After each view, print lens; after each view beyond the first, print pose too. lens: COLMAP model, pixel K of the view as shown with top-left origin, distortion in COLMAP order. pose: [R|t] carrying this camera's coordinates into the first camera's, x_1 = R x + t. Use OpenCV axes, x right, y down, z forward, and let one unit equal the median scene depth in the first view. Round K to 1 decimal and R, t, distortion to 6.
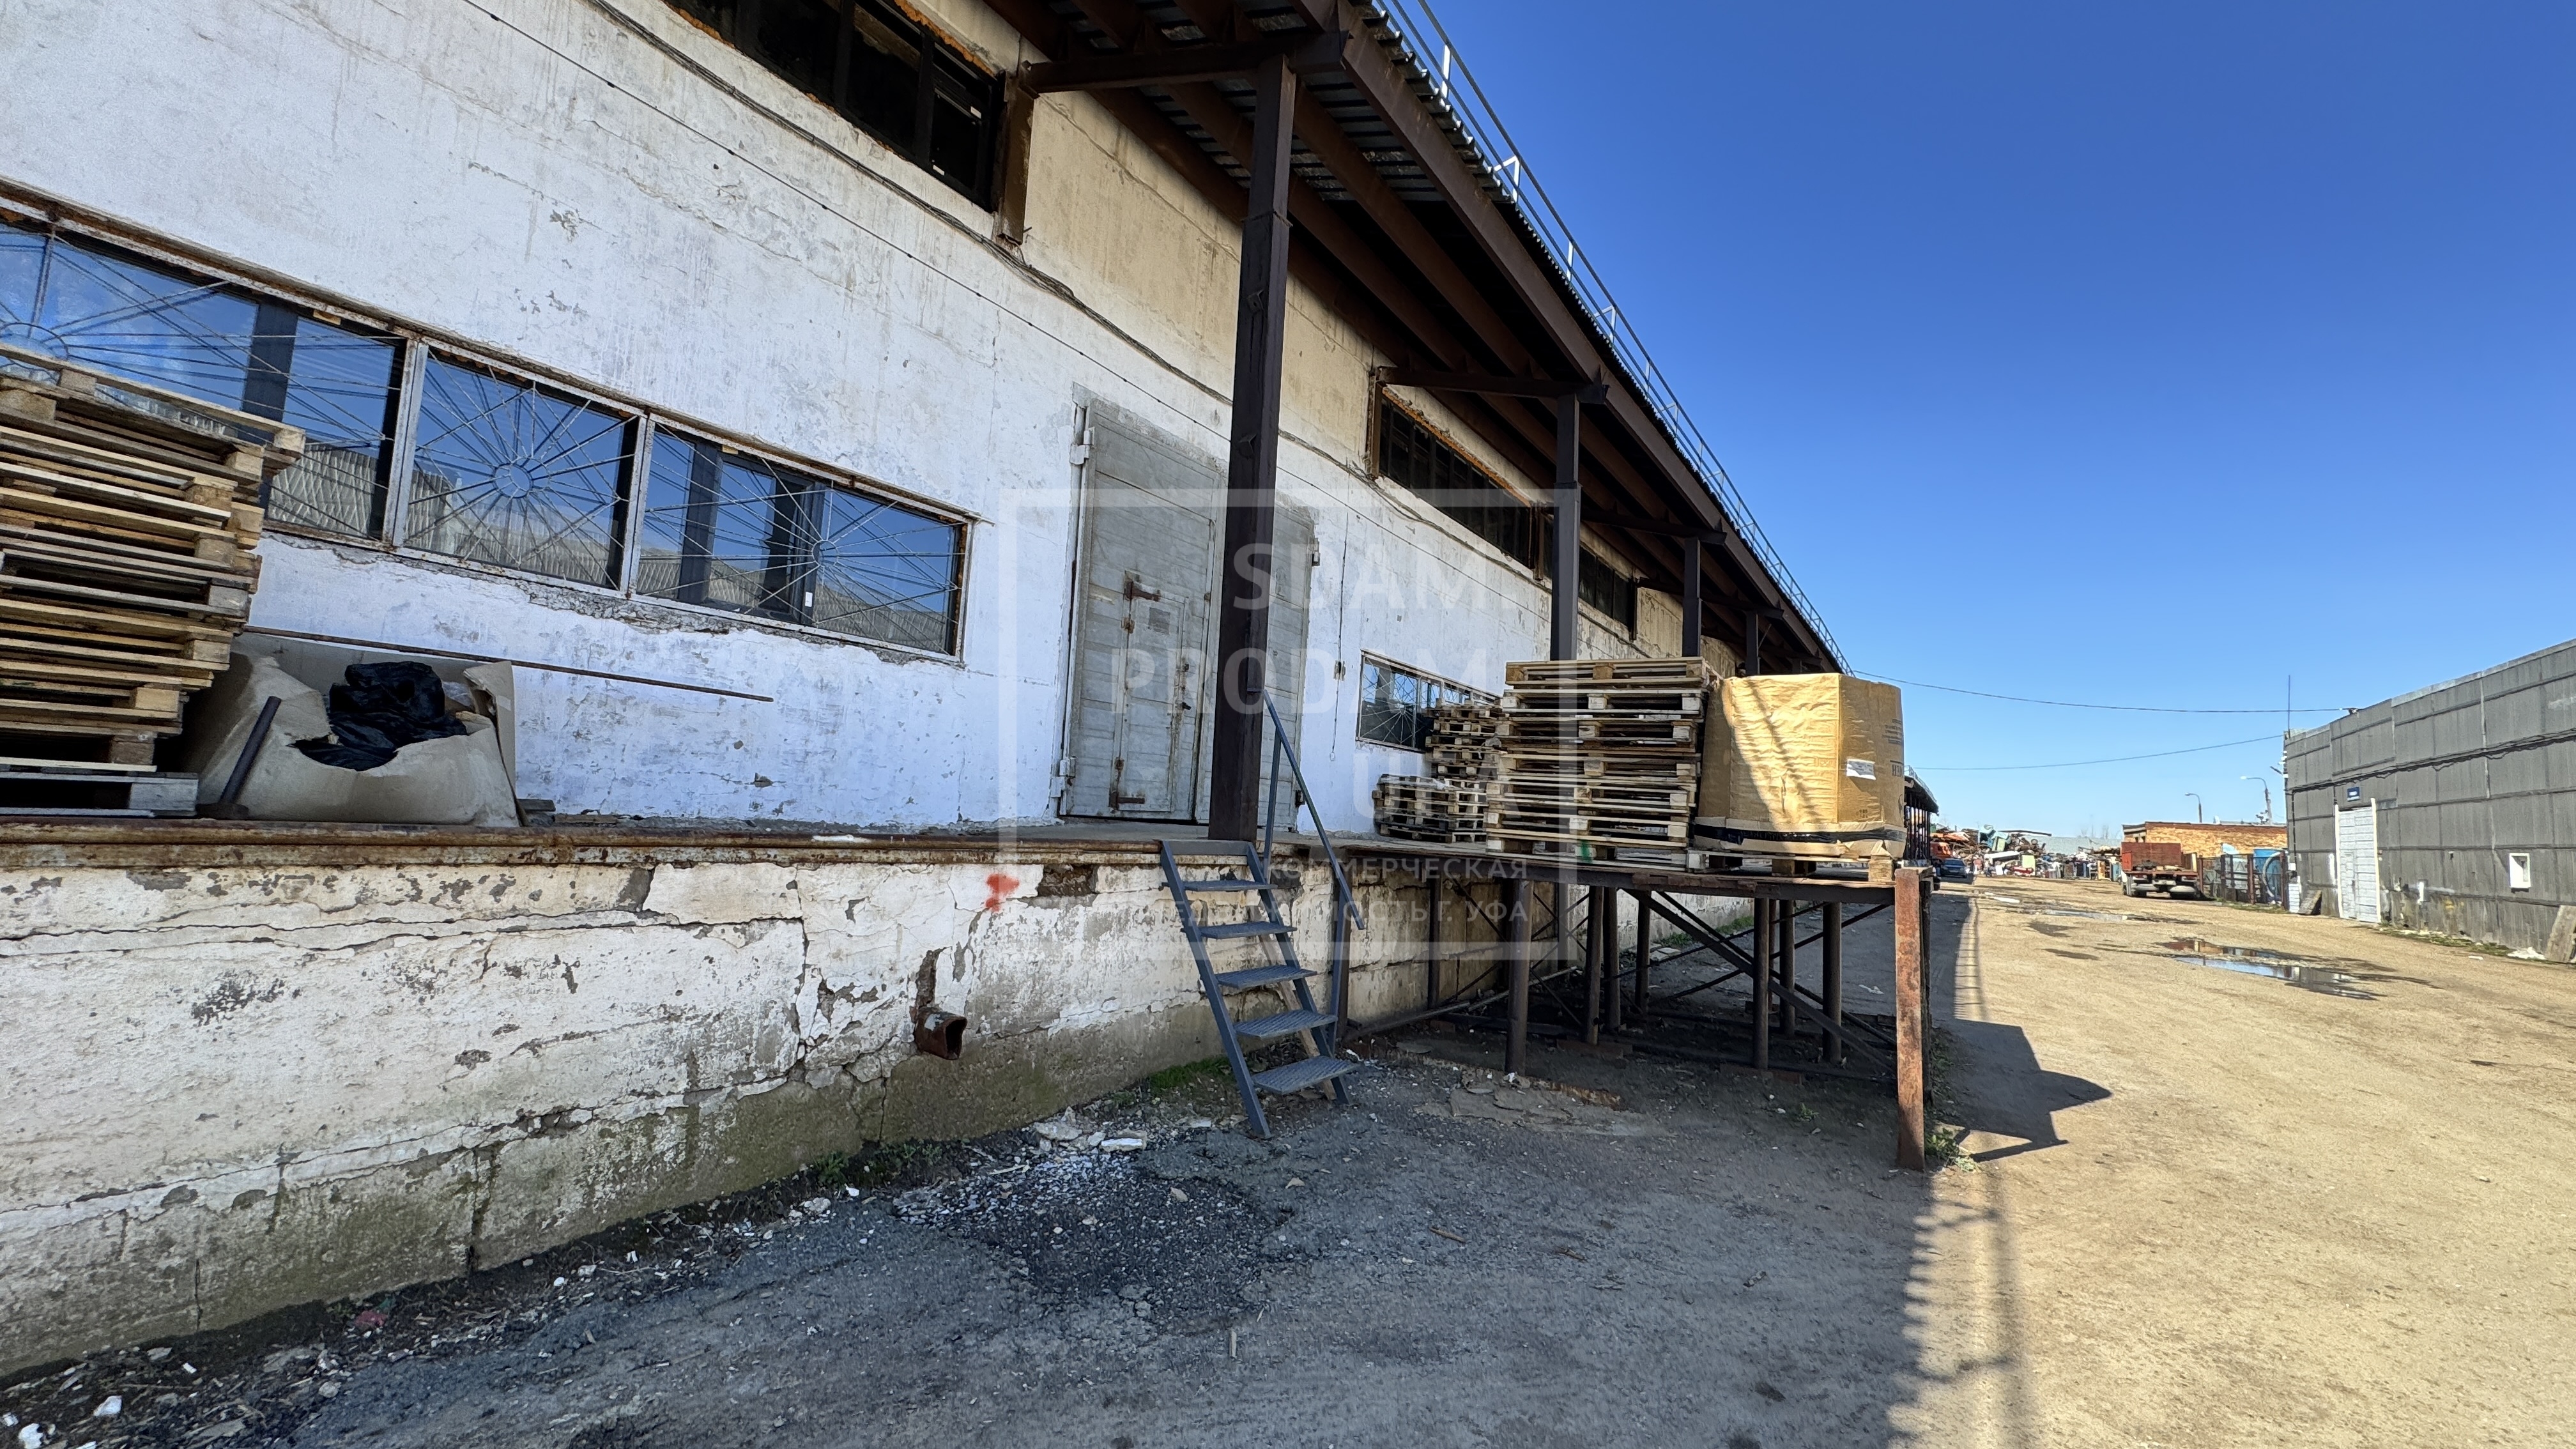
lens RADIAL K [[1020.2, 0, 1287.3], [0, 1020.2, 711.9], [0, 0, 1]] dist [-0.002656, 0.000522]
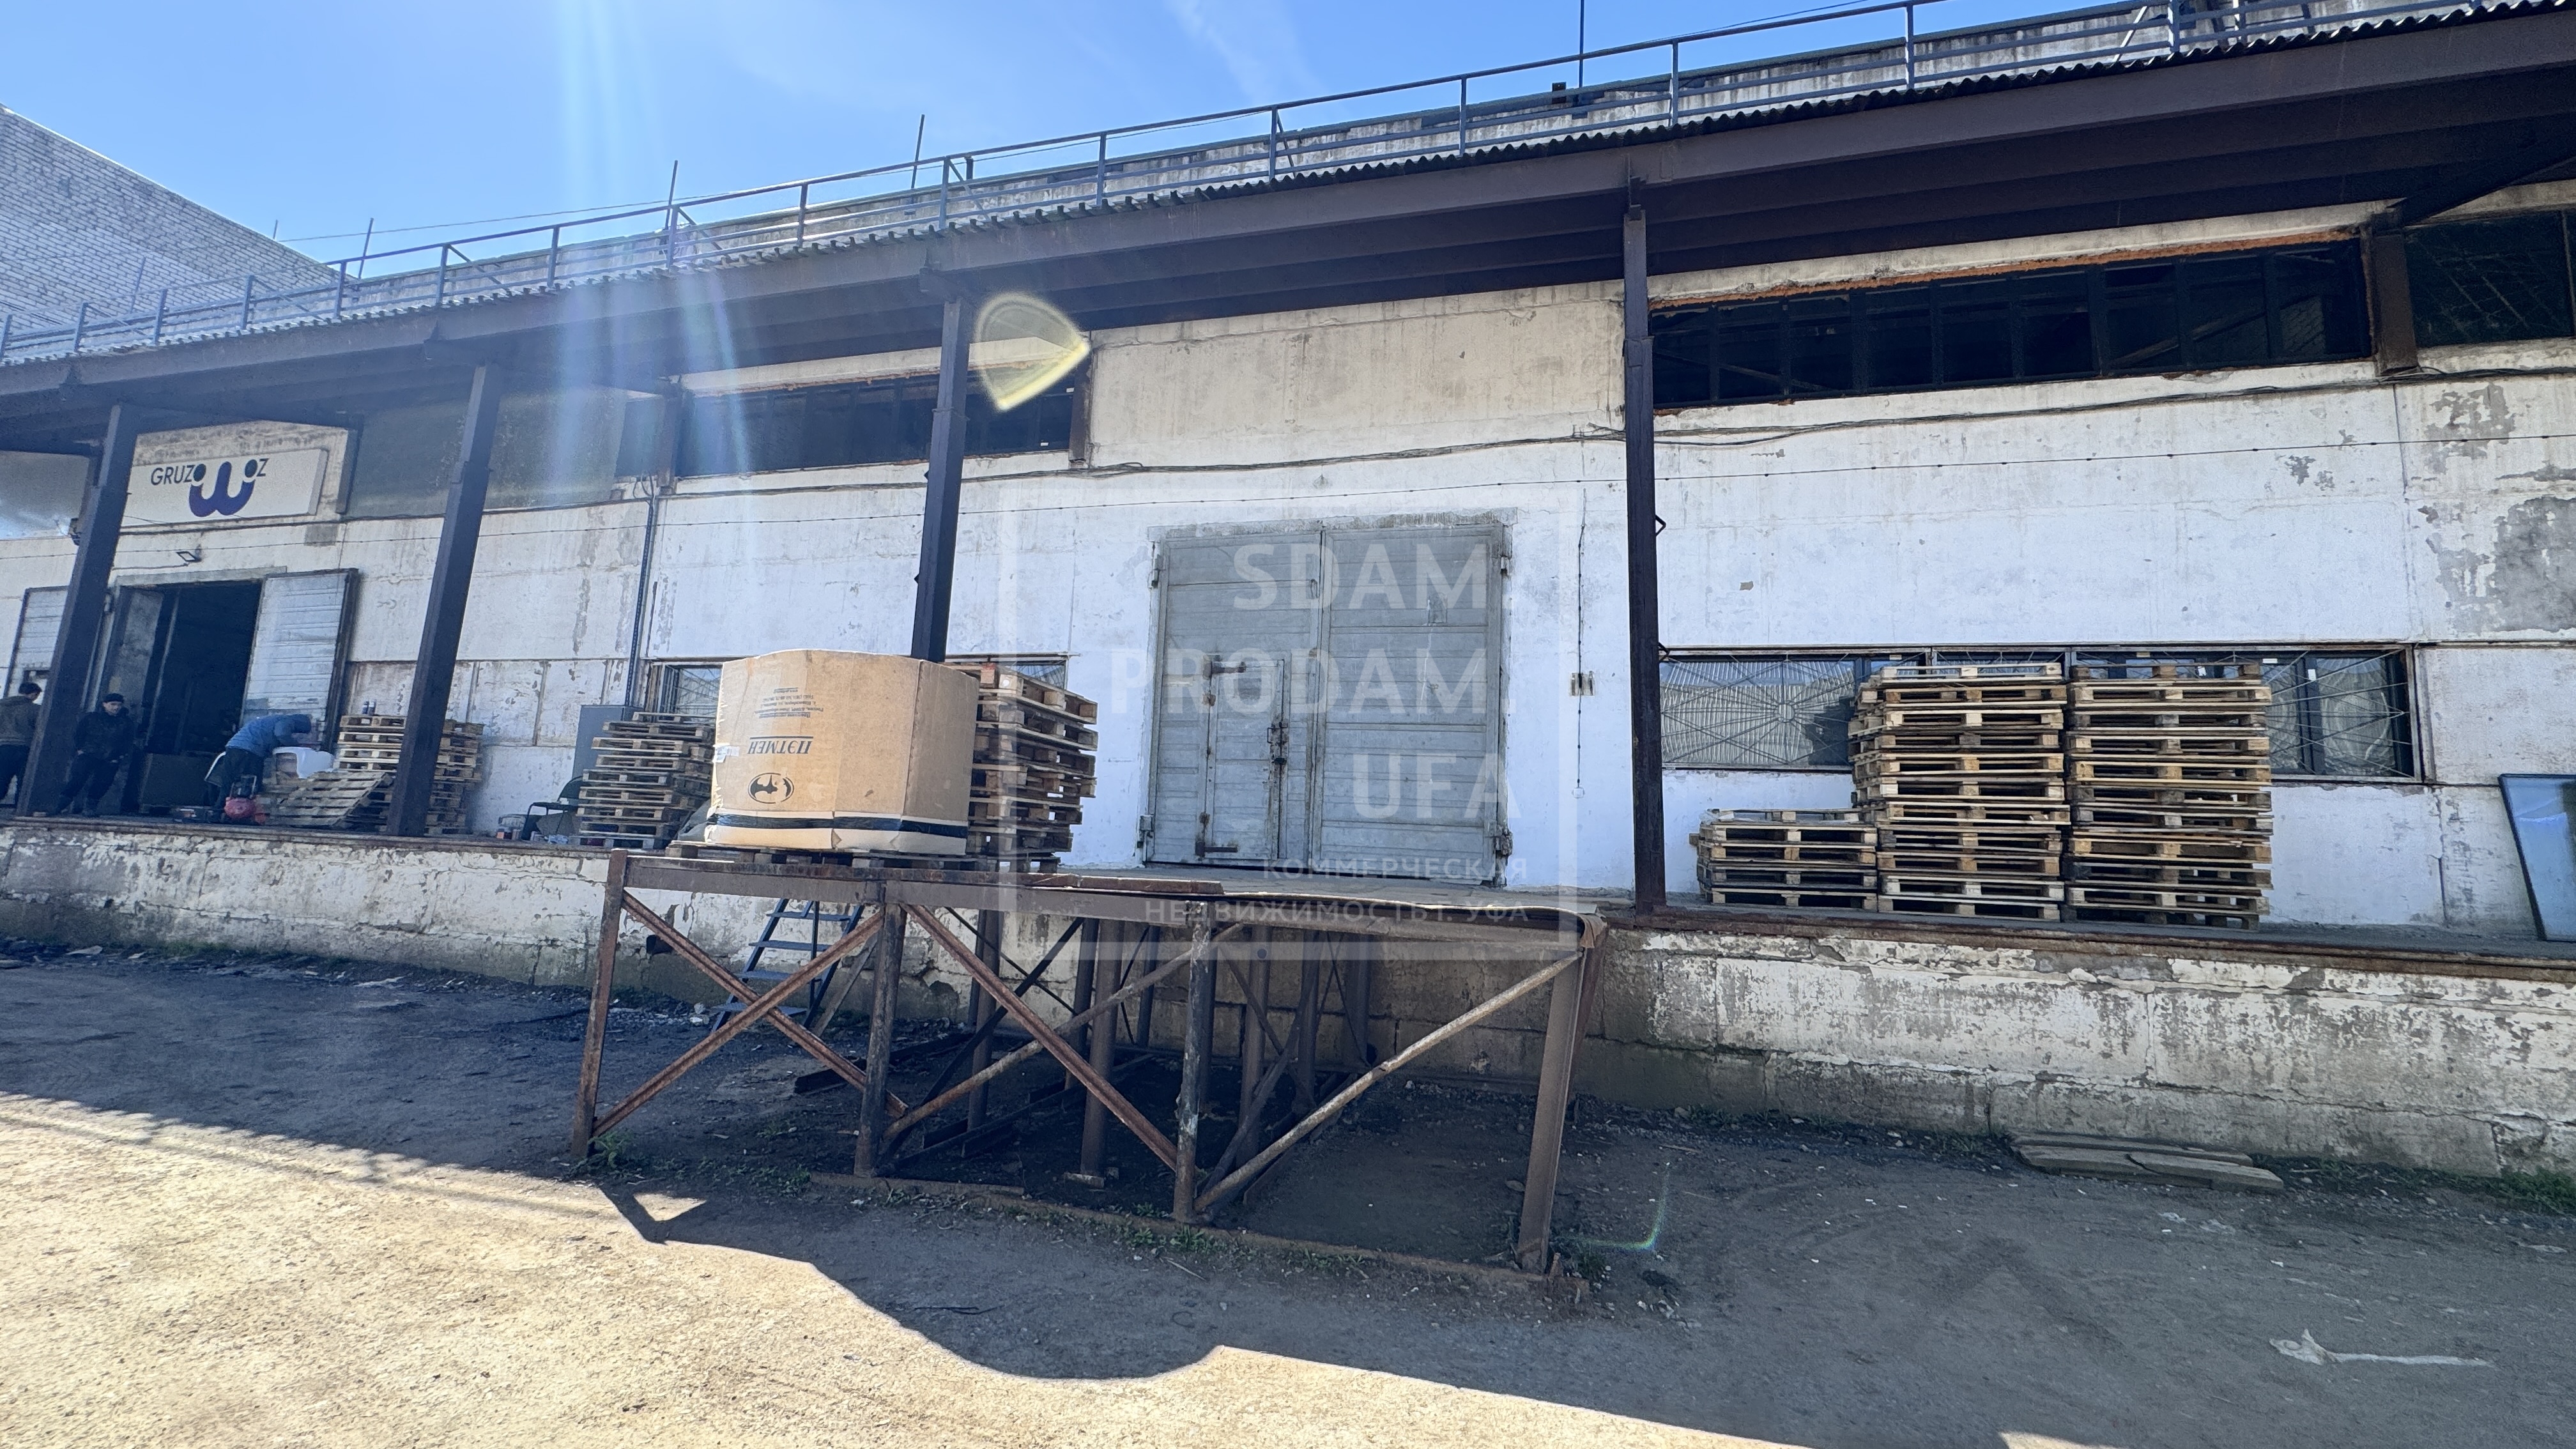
lens RADIAL K [[1020.2, 0, 1280.0], [0, 1020.2, 714.1], [0, 0, 1]] dist [-0.002656, 0.000522]
pose [[0.310170, -0.171493, -0.935085, 1.072723], [0.071451, 0.985018, -0.156951, 0.134993], [0.947992, -0.018131, 0.317776, 0.779019]]
